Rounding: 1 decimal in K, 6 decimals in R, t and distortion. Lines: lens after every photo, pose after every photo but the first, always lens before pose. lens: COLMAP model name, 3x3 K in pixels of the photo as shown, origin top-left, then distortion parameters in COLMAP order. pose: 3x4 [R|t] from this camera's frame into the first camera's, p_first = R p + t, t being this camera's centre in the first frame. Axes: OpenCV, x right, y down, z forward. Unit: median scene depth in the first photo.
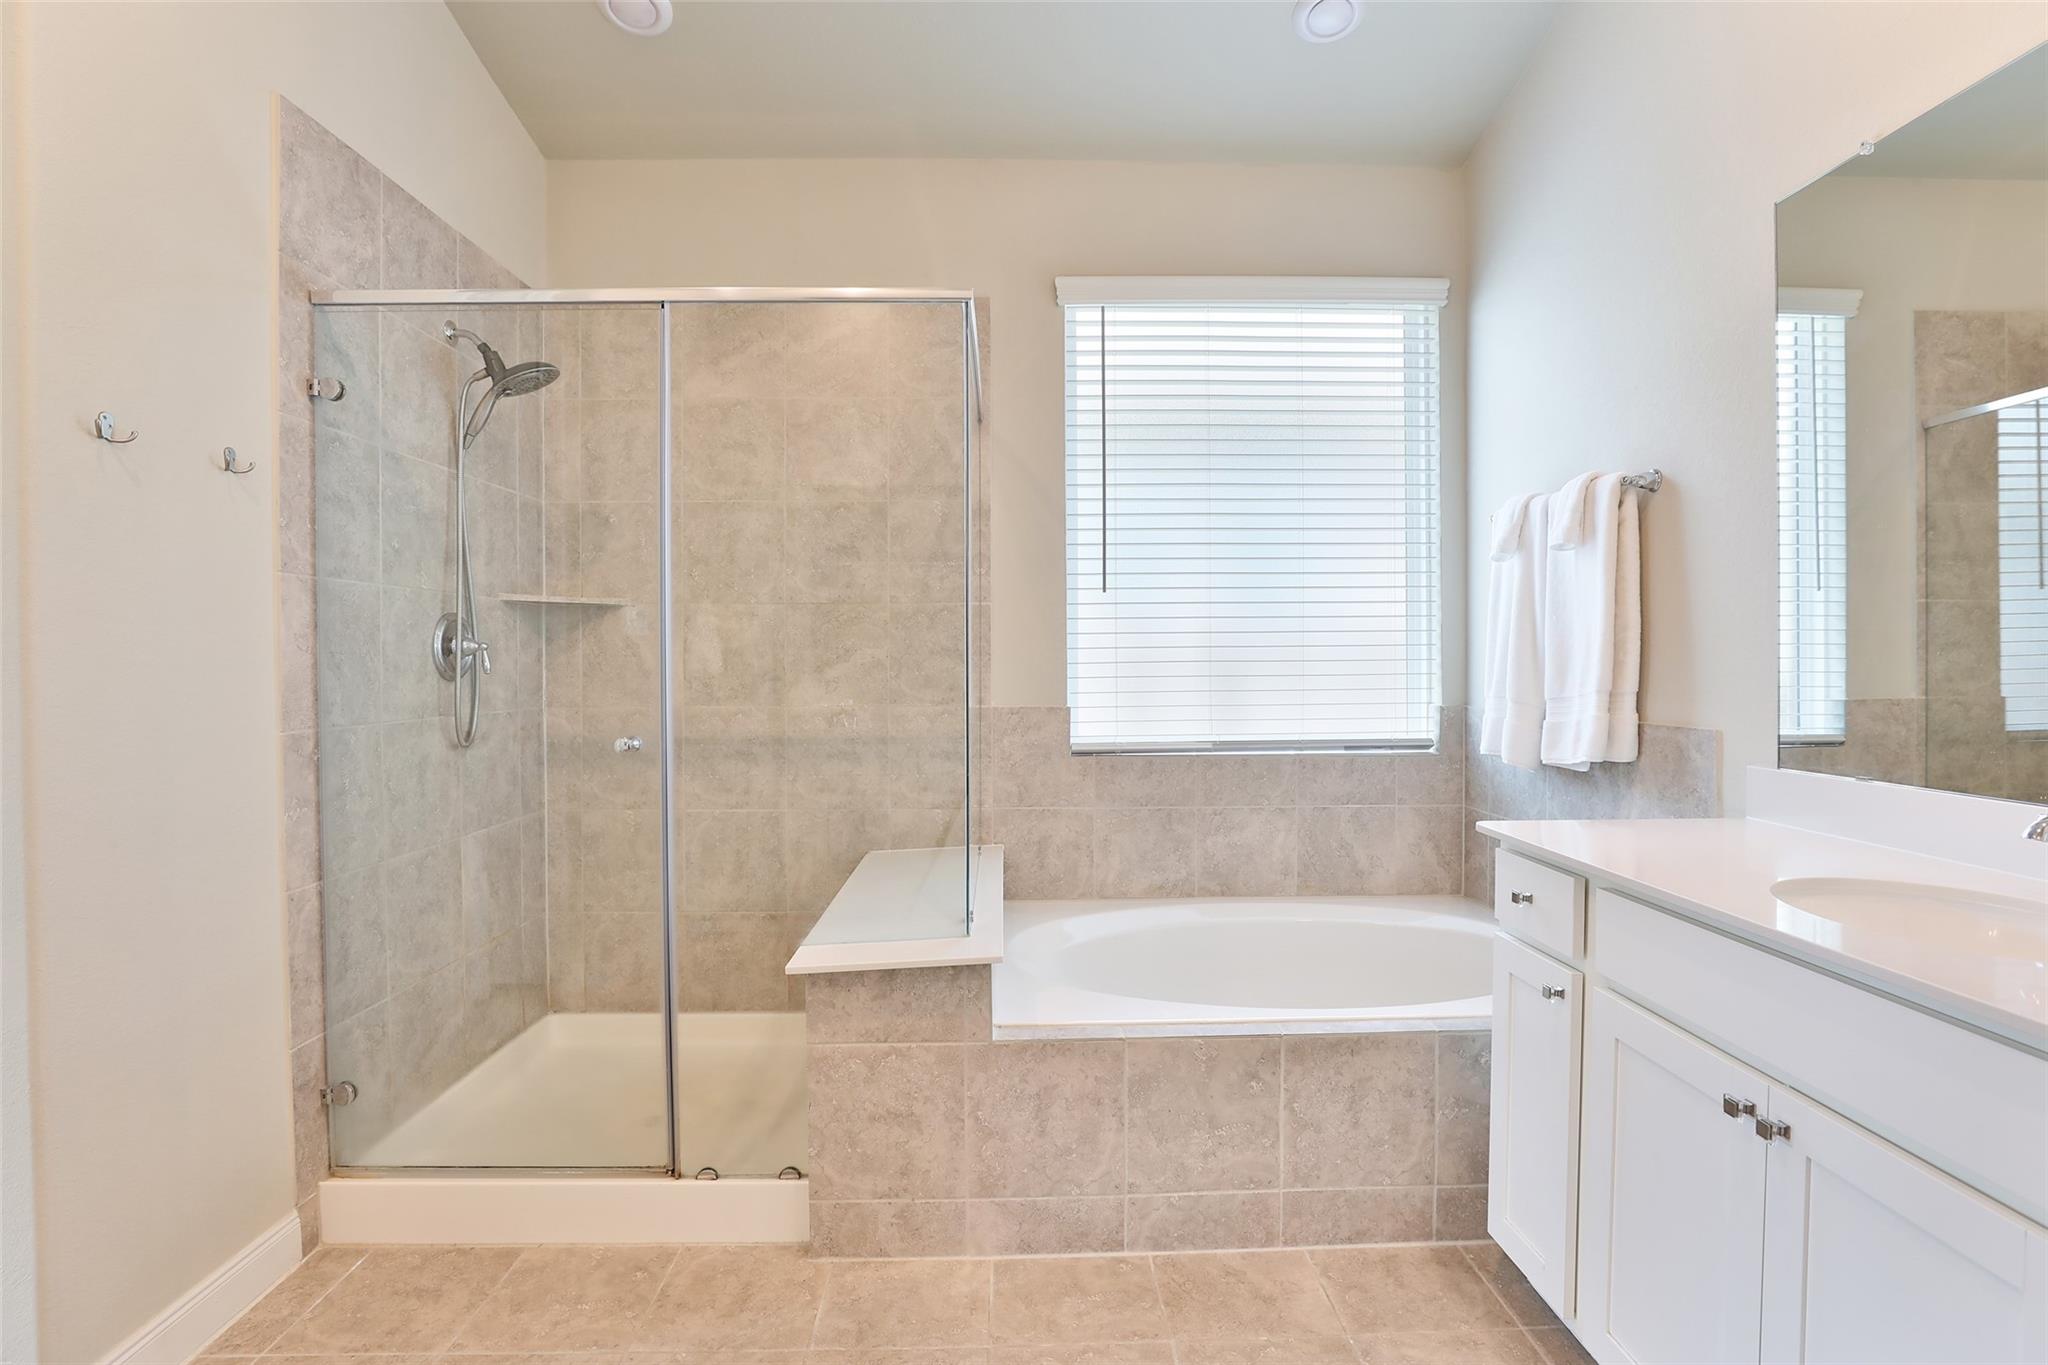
lens RADIAL K [[987.5, 0, 1024.2], [0, 987.5, 667.3], [0, 0, 1]] dist [-0.039445, 0.010463]
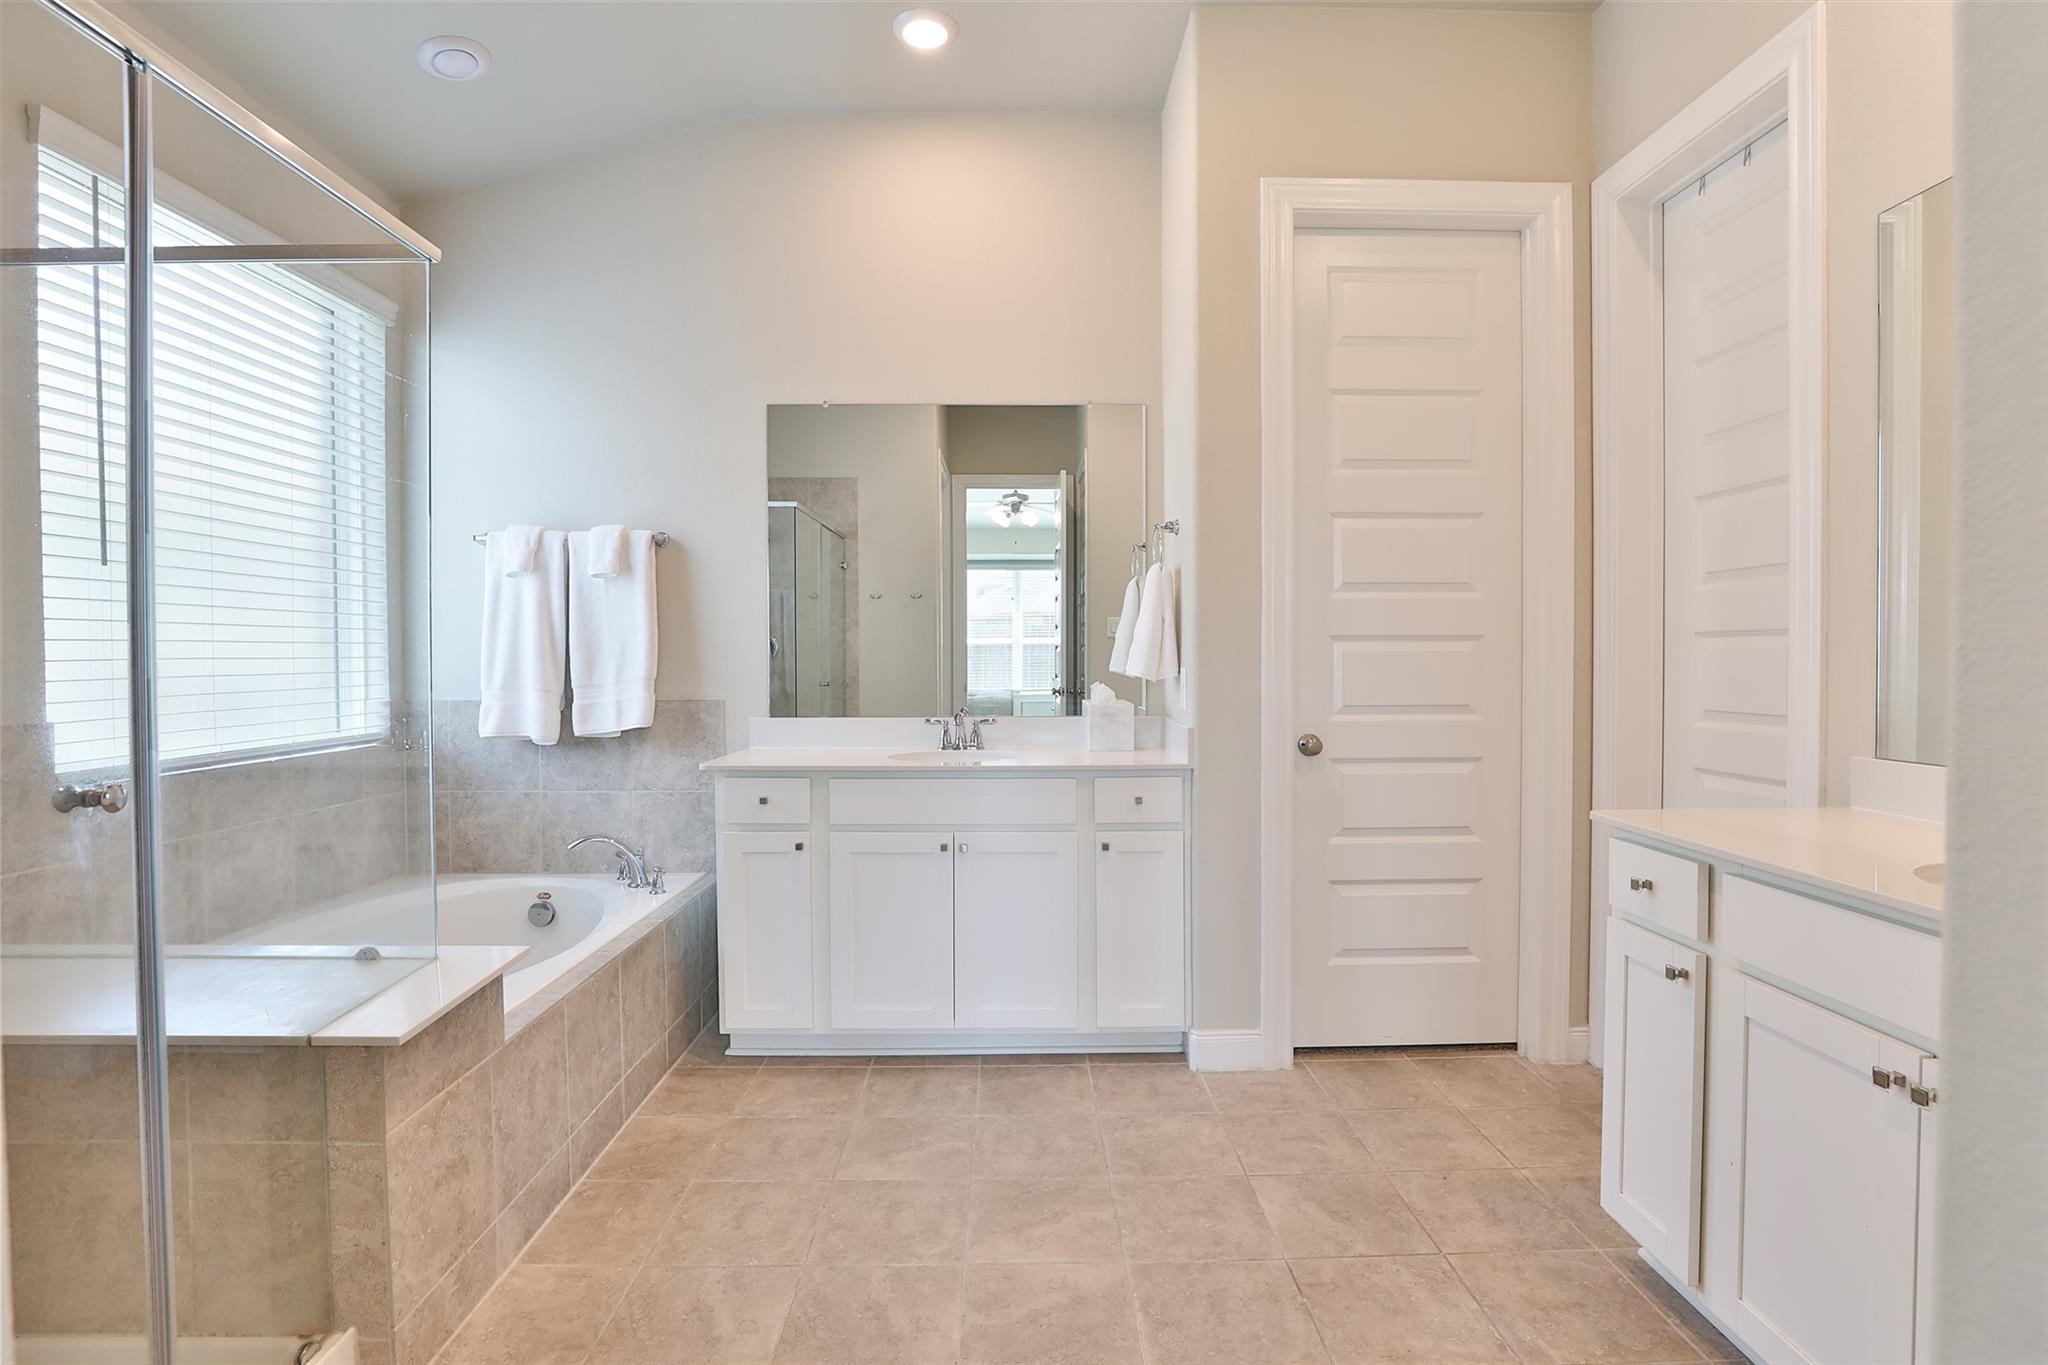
lens RADIAL K [[987.5, 0, 1022.0], [0, 987.5, 682.3], [0, 0, 1]] dist [-0.039445, 0.010463]
pose [[0.014889, -0.018764, 0.999713, -0.904651], [0.010800, 0.999769, 0.018604, 0.009066], [-0.999831, 0.010520, 0.015088, 0.429909]]
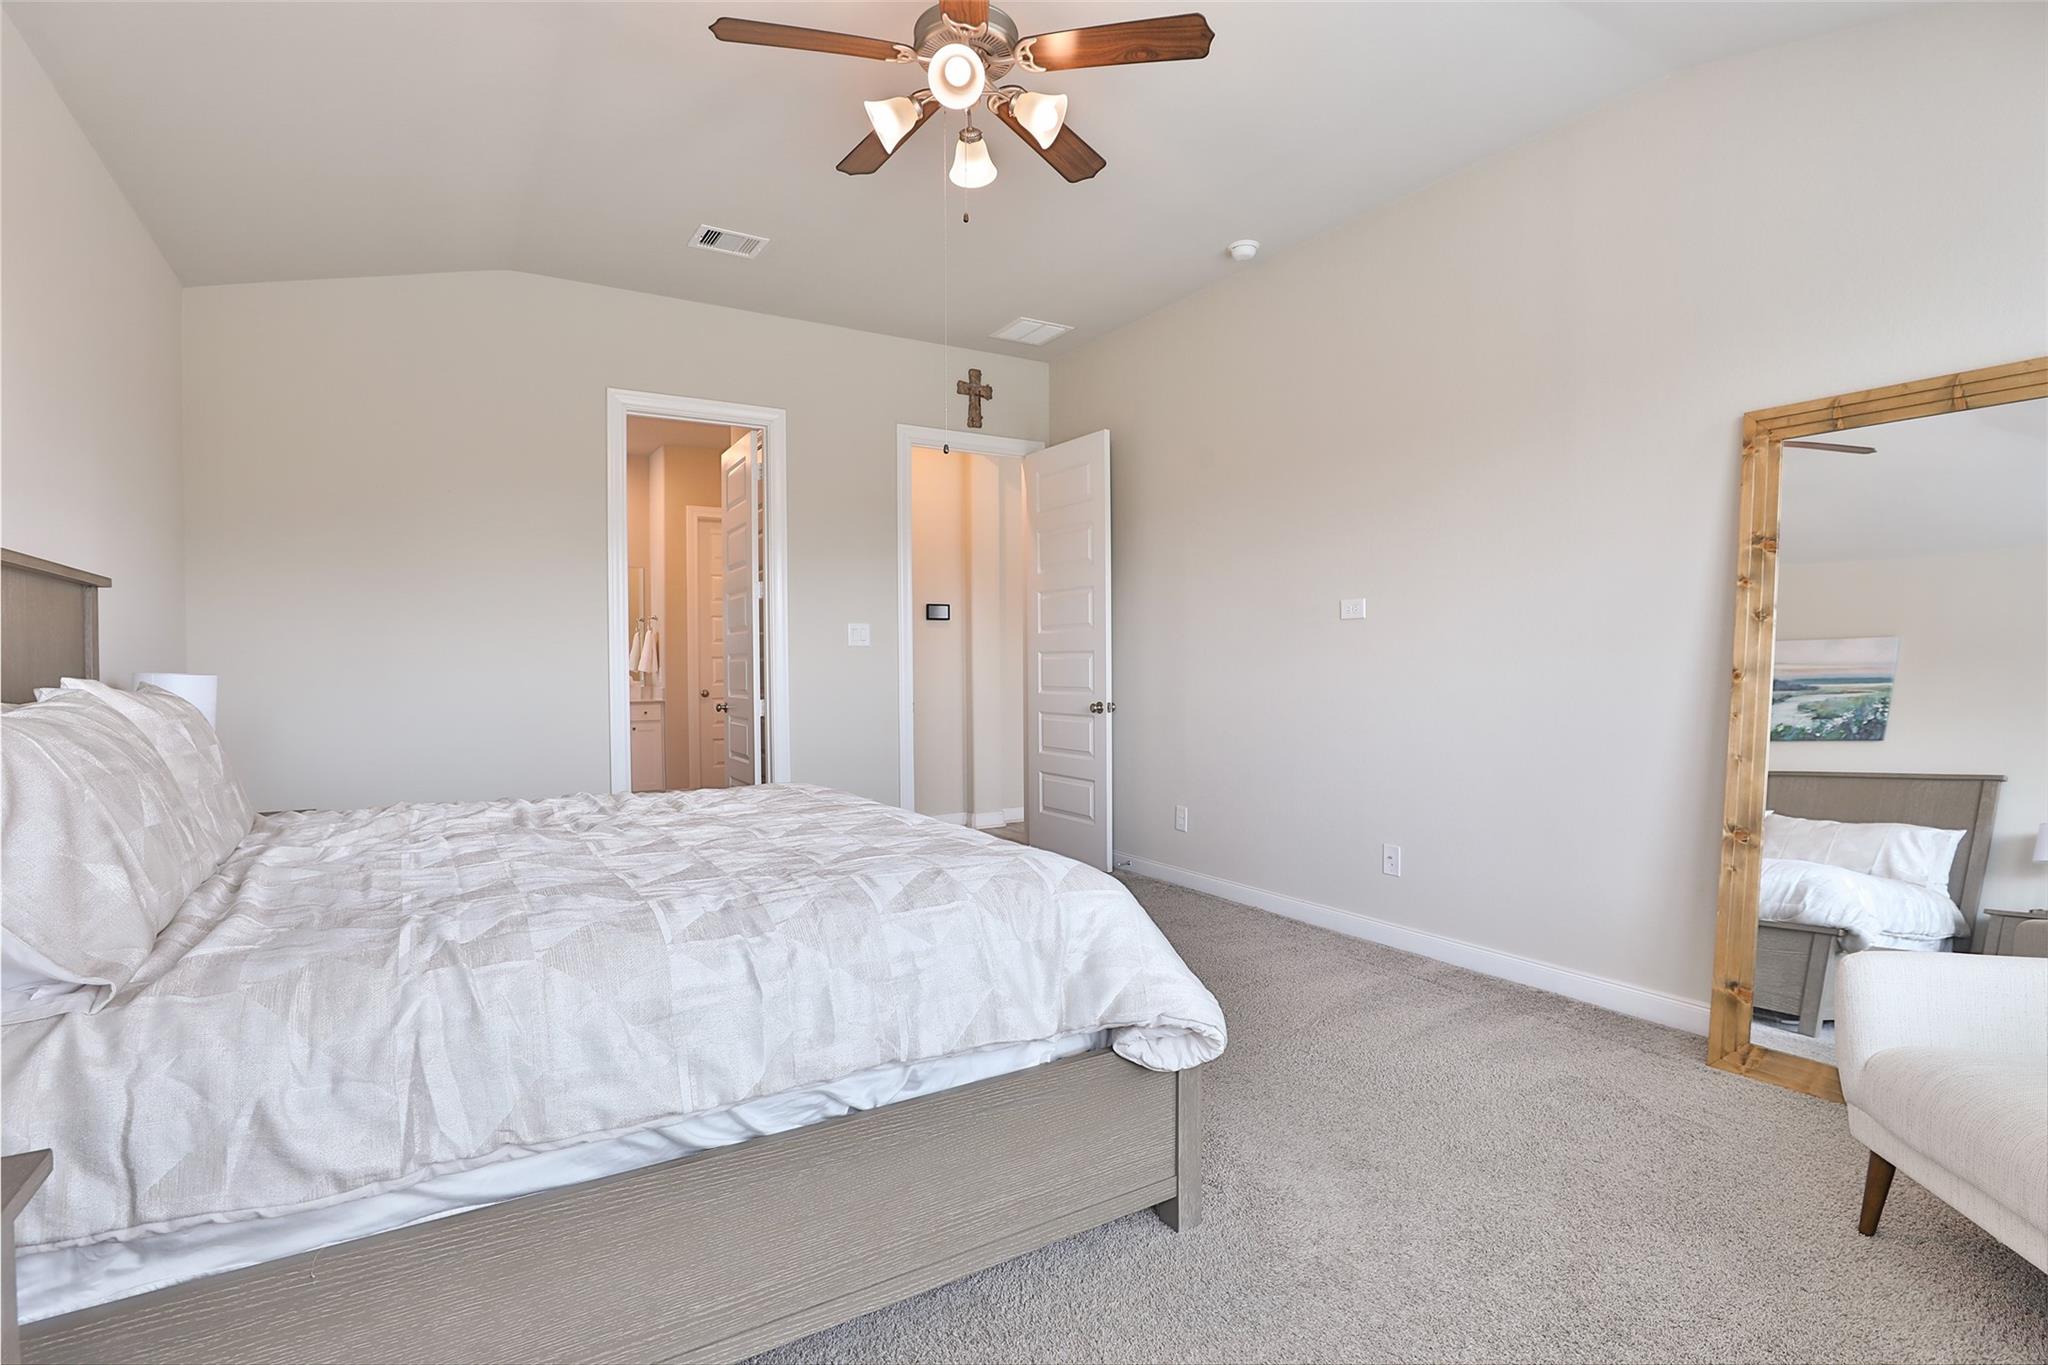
lens RADIAL K [[987.5, 0, 1026.6], [0, 987.5, 678.0], [0, 0, 1]] dist [-0.039445, 0.010463]
pose [[-0.493014, -0.002575, 0.870018, -2.701234], [0.015029, 0.999821, 0.011476, 0.025534], [-0.869892, 0.018733, -0.492887, 0.727588]]
